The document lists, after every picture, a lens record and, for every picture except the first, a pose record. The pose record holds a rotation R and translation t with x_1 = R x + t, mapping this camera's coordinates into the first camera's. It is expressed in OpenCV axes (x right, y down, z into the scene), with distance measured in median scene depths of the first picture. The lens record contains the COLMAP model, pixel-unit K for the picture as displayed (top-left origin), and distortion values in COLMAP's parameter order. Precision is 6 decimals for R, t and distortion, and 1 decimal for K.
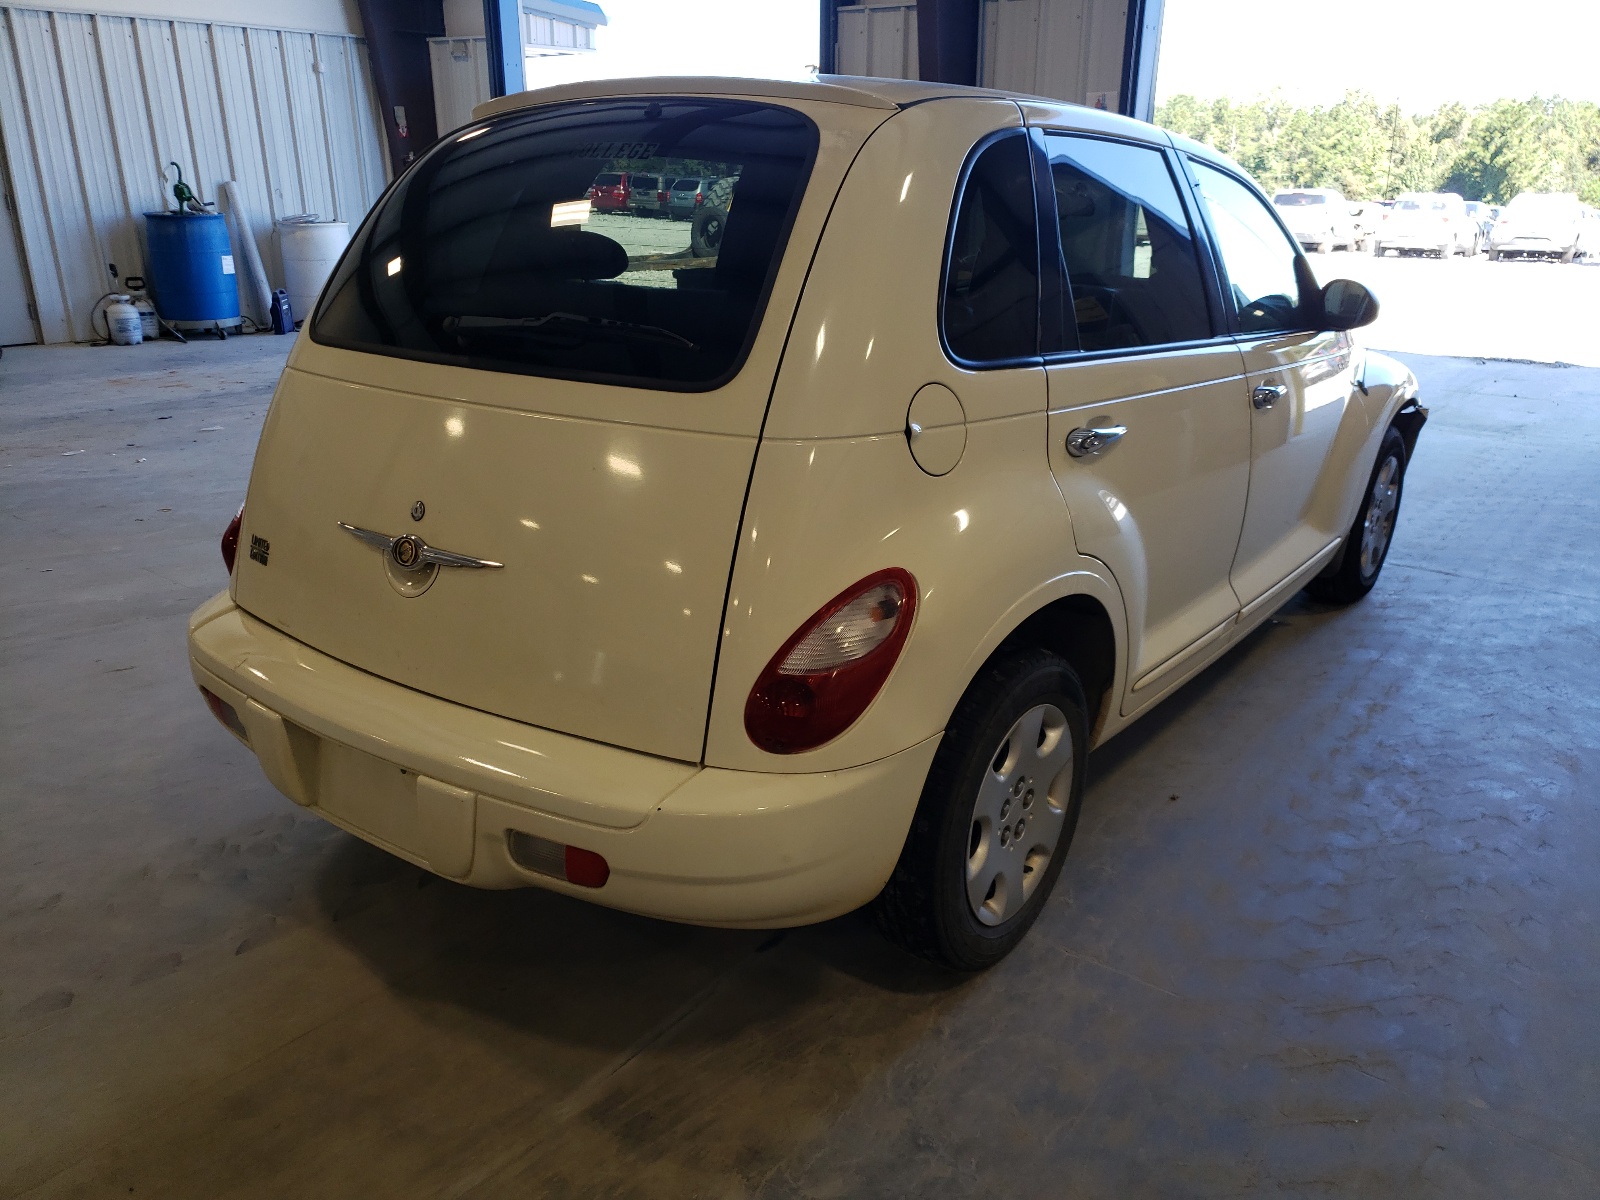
lens RADIAL K [[1197.3, 0, 800.0], [0, 1197.3, 600.0], [0, 0, 1]] dist [0.011519, 0.002991]
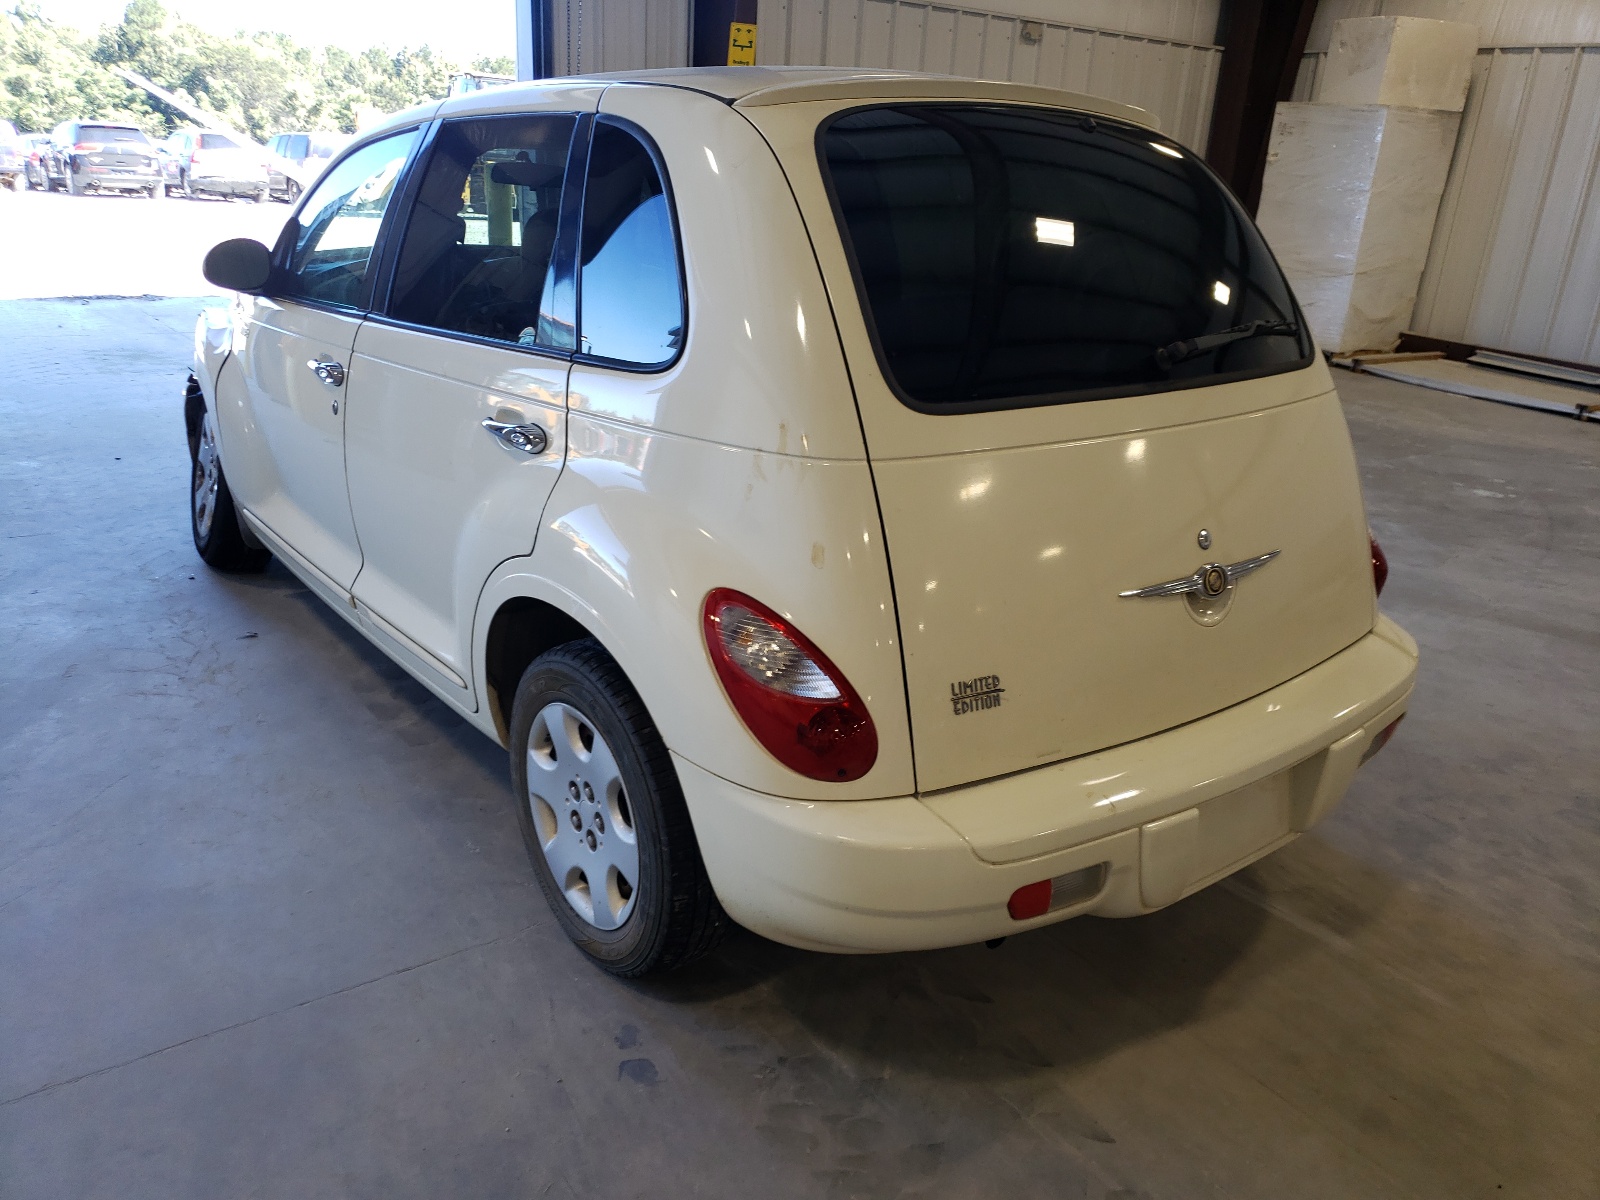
lens RADIAL K [[1215.6, 0, 800.8], [0, 1215.6, 636.2], [0, 0, 1]] dist [0.081881, 0.001777]
pose [[0.294546, -0.358312, 0.885921, -1.219599], [0.288545, 0.917125, 0.274999, -0.342650], [-0.911035, 0.174629, 0.373524, 0.847085]]
